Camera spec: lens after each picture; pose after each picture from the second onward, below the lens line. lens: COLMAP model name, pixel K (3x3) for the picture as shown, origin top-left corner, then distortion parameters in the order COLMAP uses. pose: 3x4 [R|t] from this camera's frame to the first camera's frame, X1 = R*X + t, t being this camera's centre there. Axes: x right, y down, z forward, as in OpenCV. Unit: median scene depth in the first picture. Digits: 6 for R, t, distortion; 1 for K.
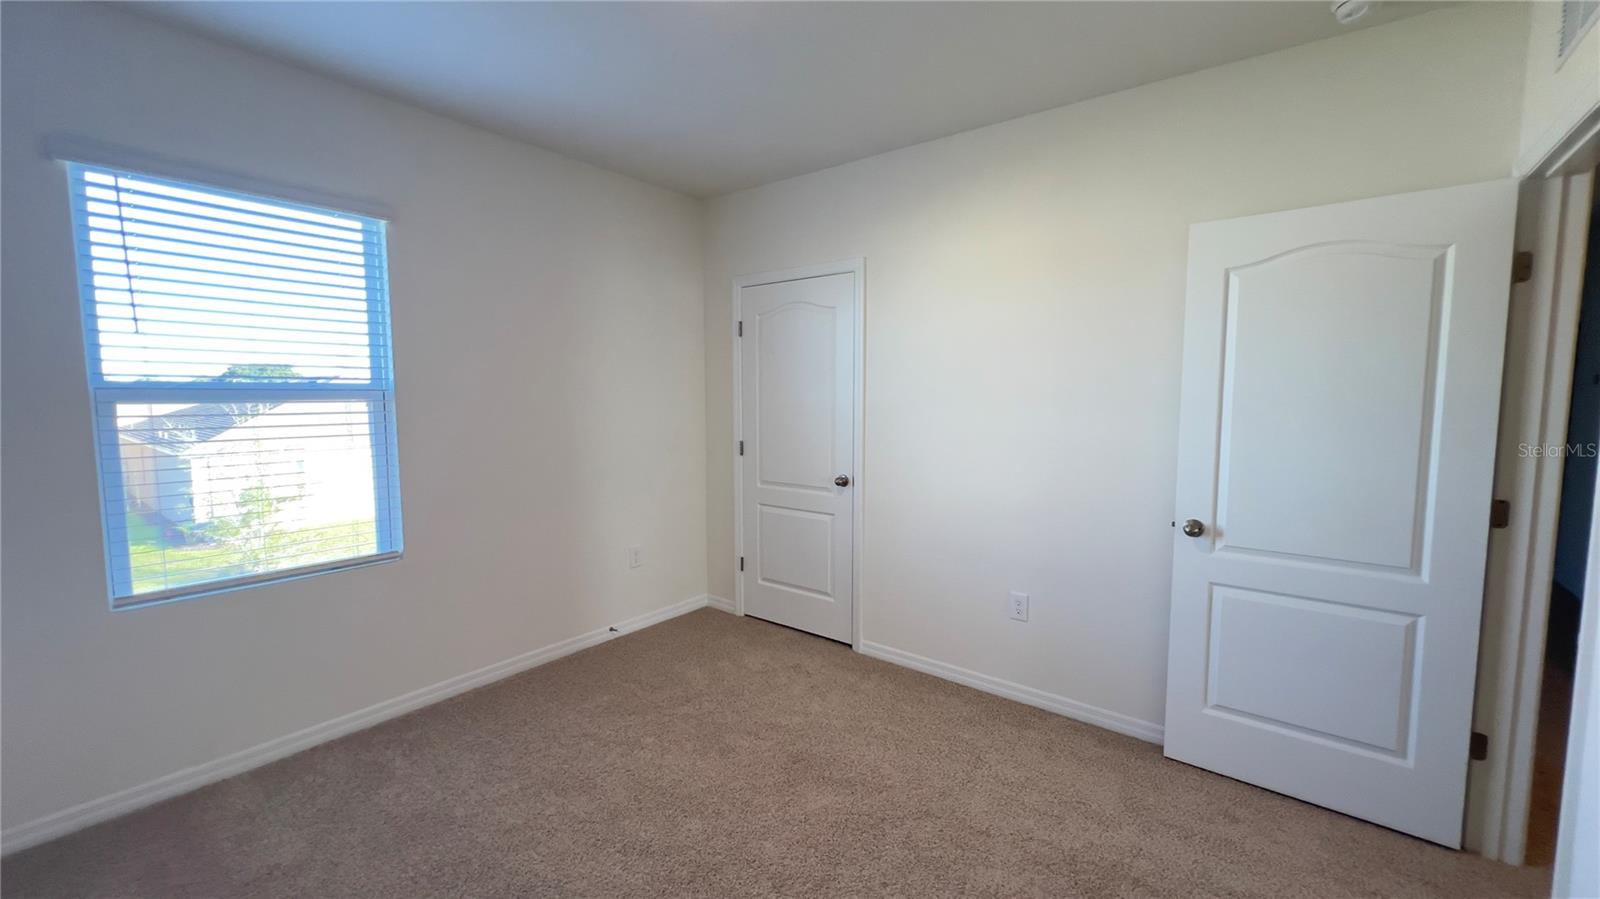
lens RADIAL K [[633.4, 0, 800.0], [0, 633.4, 449.5], [0, 0, 1]] dist [0.000619, 0.000218]
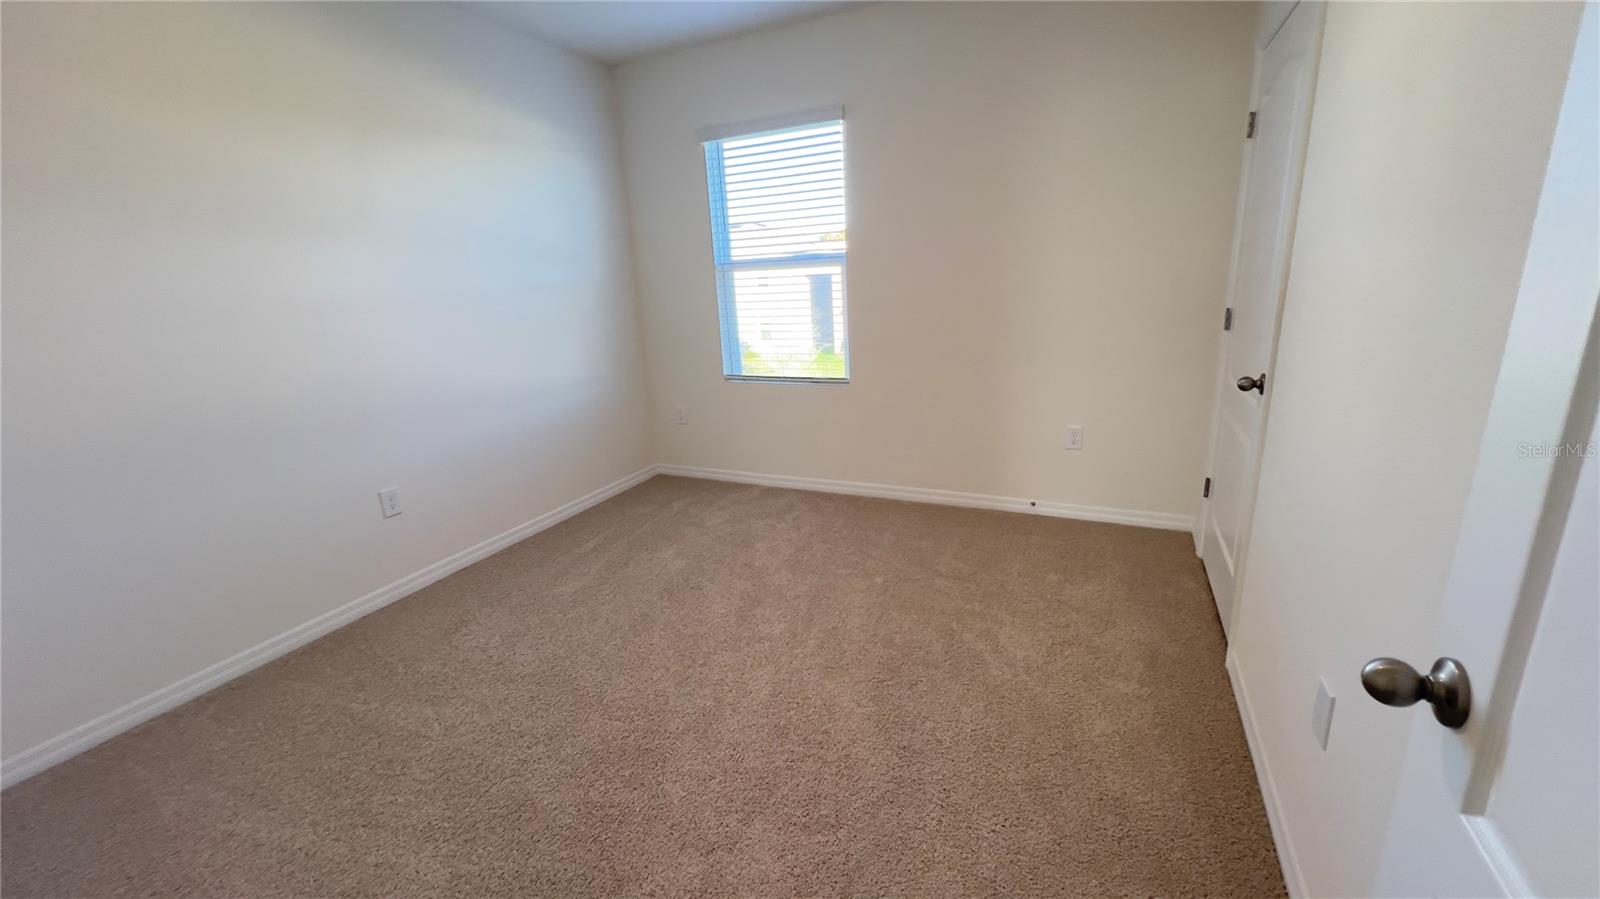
lens RADIAL K [[633.4, 0, 800.0], [0, 633.4, 449.5], [0, 0, 1]] dist [0.000619, 0.000218]
pose [[0.221369, 0.245178, -0.943866, 0.536892], [-0.036882, 0.969292, 0.243132, -0.016326], [0.974493, -0.019010, 0.223613, 0.470919]]
